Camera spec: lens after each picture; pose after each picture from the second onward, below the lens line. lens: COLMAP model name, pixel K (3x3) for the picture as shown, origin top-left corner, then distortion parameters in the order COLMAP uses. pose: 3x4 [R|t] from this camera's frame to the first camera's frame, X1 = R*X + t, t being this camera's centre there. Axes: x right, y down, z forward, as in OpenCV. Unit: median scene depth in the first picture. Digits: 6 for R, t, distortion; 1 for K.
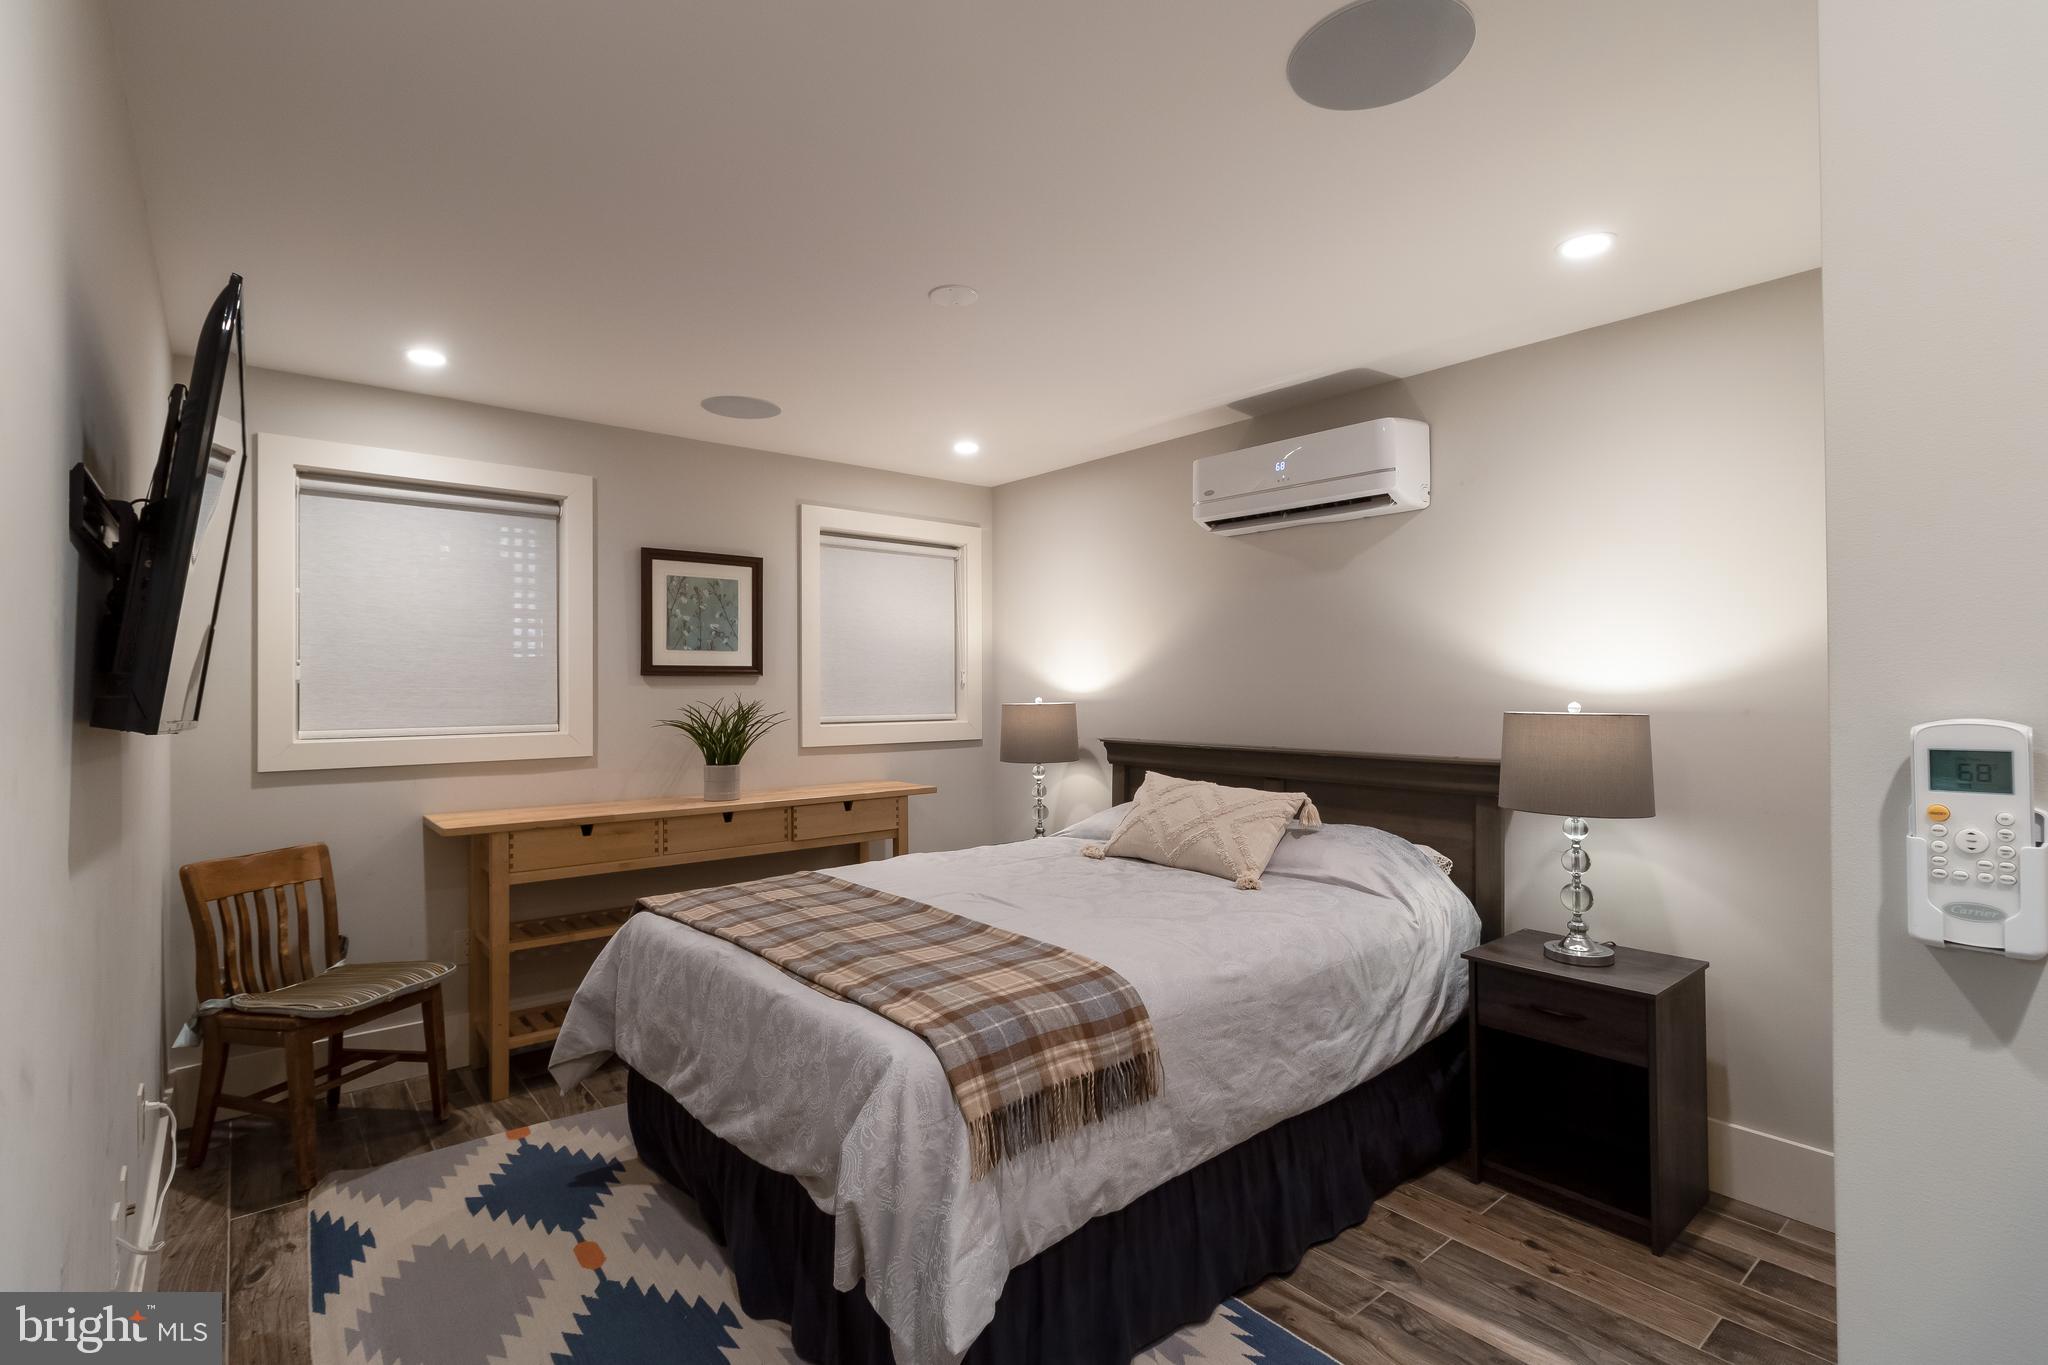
lens RADIAL K [[953.7, 0, 1010.9], [0, 953.7, 658.1], [0, 0, 1]] dist [0.017539, 0.000205]
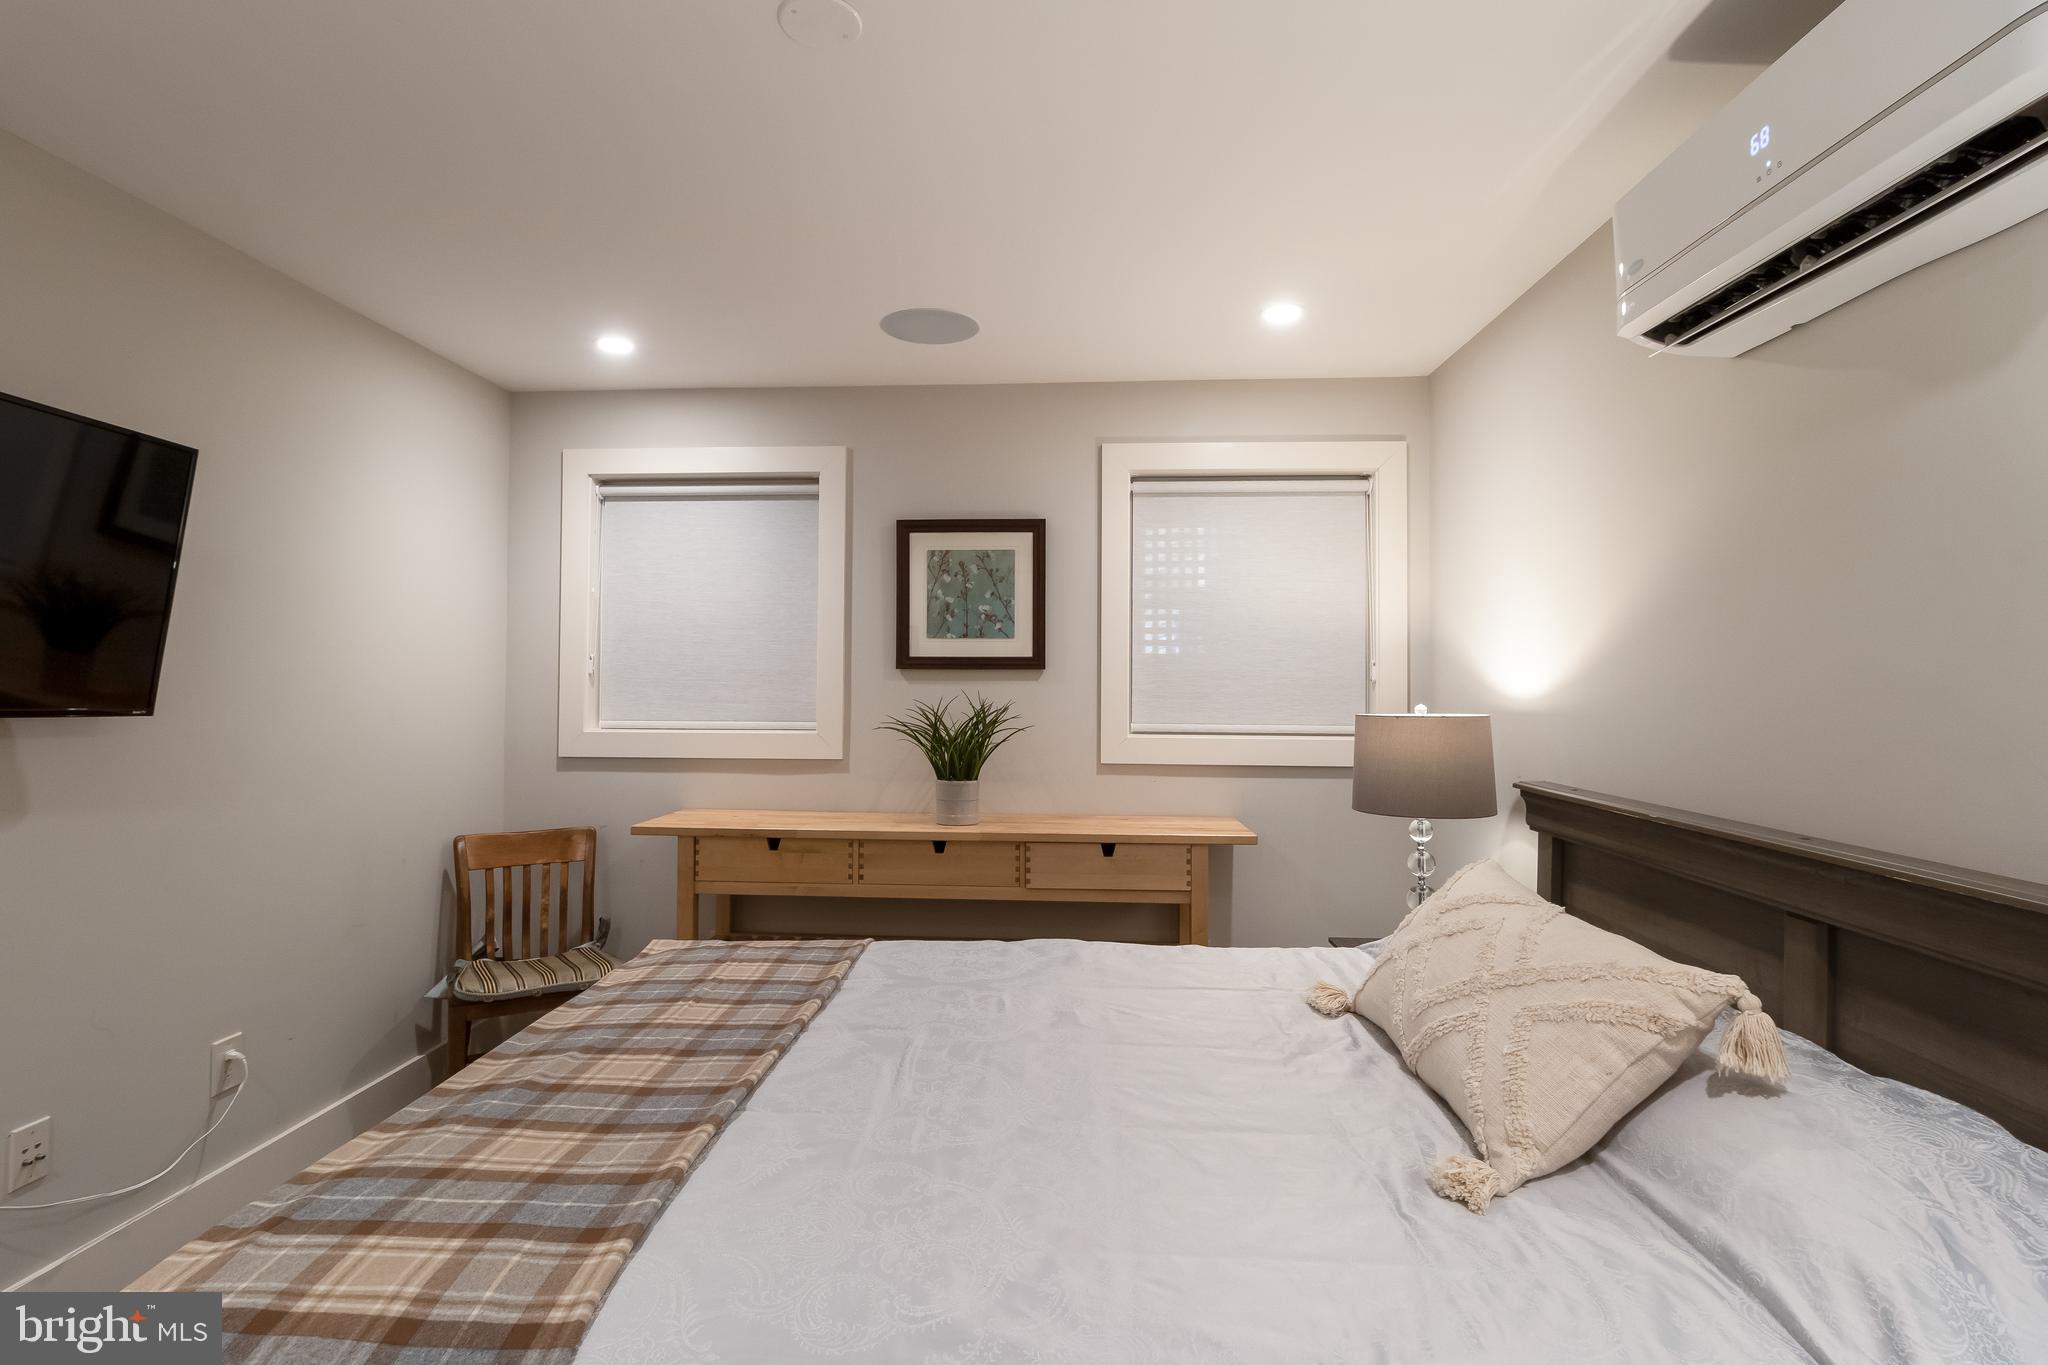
lens RADIAL K [[981.3, 0, 1008.1], [0, 981.3, 653.6], [0, 0, 1]] dist [0.000931, 0.000187]
pose [[0.728783, -0.013966, -0.684602, 0.292291], [0.012302, 0.999898, -0.007303, 0.012167], [0.684634, -0.003100, 0.728880, 0.426910]]
